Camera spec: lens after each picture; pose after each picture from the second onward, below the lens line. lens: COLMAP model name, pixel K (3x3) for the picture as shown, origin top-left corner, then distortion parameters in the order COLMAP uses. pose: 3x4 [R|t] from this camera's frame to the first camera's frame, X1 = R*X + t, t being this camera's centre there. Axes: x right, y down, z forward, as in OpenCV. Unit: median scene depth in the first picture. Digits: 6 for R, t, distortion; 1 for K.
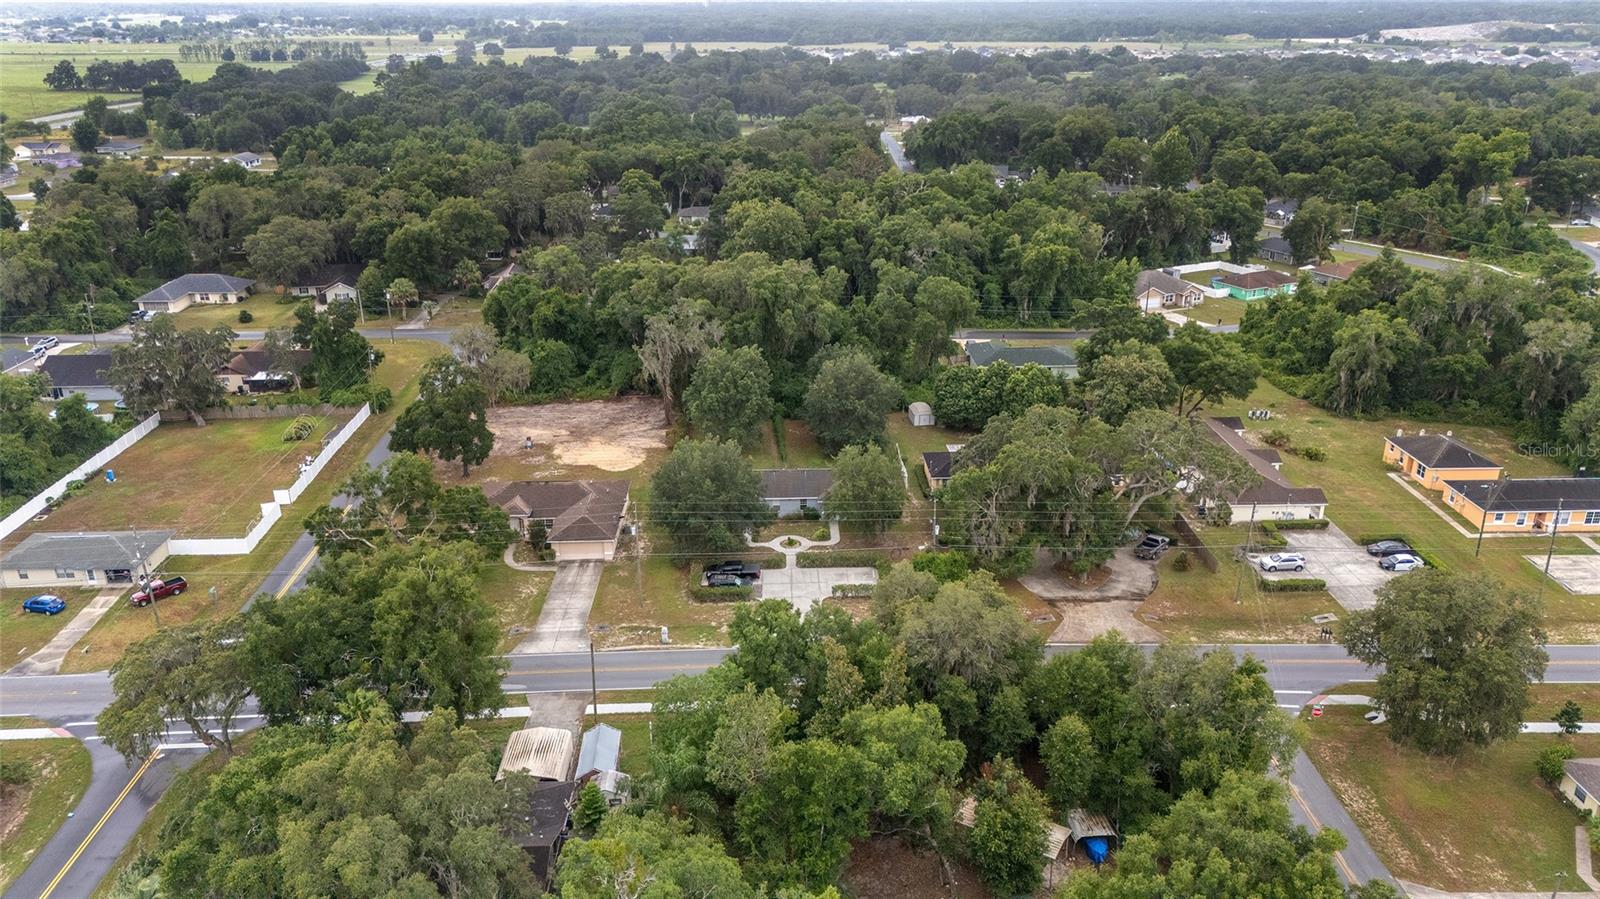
lens RADIAL K [[1181.0, 0, 800.0], [0, 1181.0, 449.5], [0, 0, 1]] dist [0.080033, -0.080824]
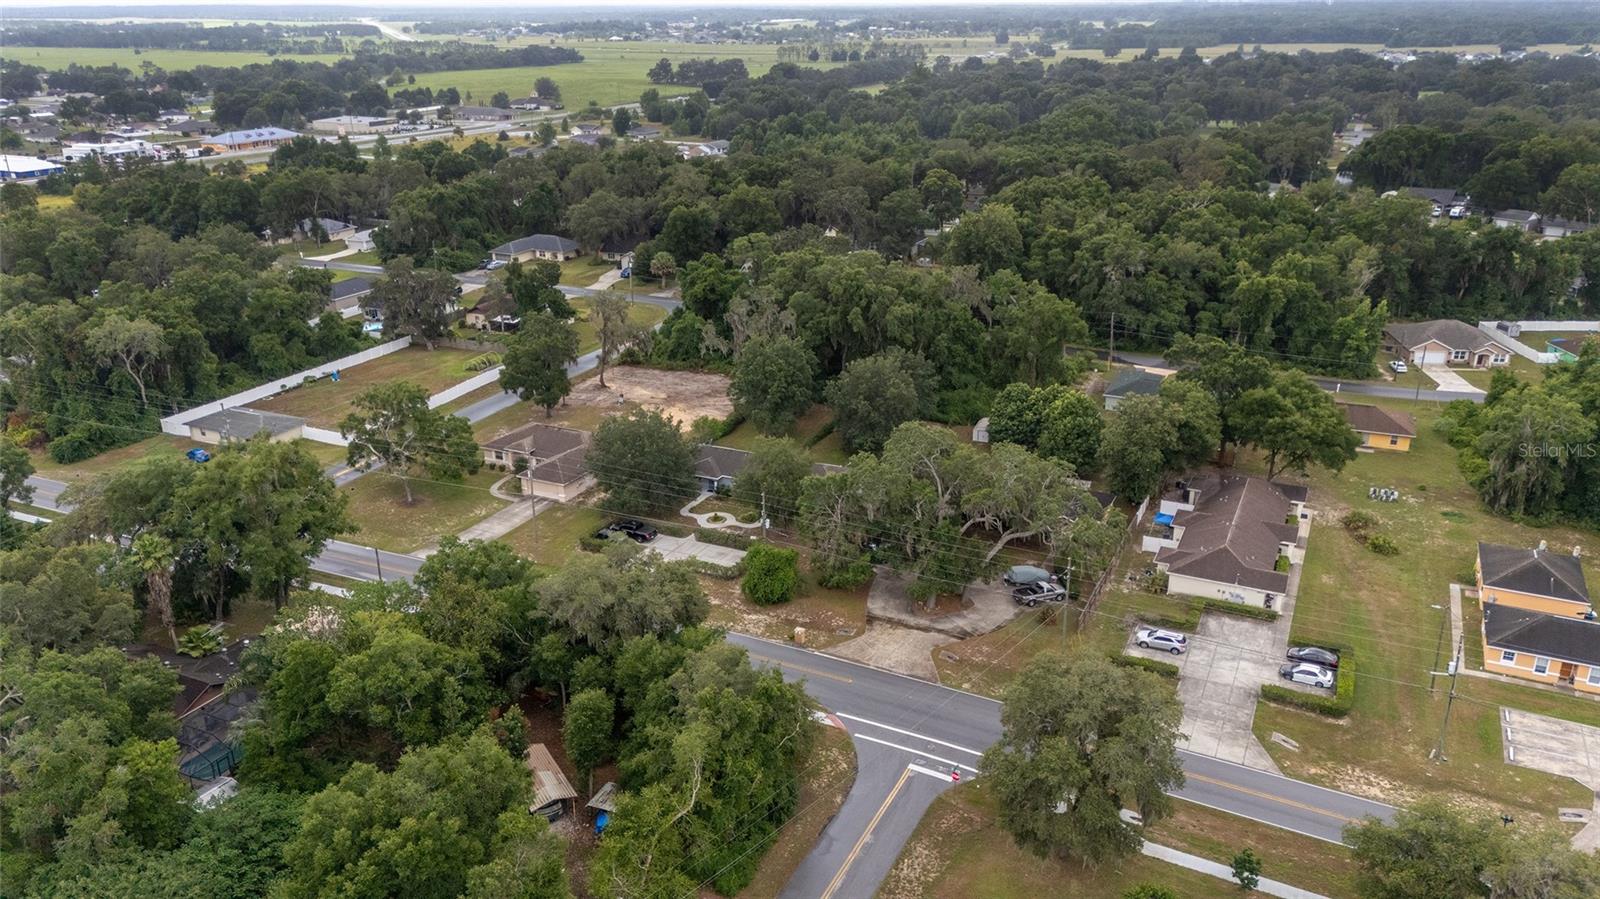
lens RADIAL K [[1181.0, 0, 800.0], [0, 1181.0, 449.5], [0, 0, 1]] dist [0.080033, -0.080824]
pose [[0.884373, 0.161177, -0.438071, 0.403852], [-0.161595, 0.986178, 0.036614, -0.026002], [0.437917, 0.038409, 0.898195, 0.063242]]
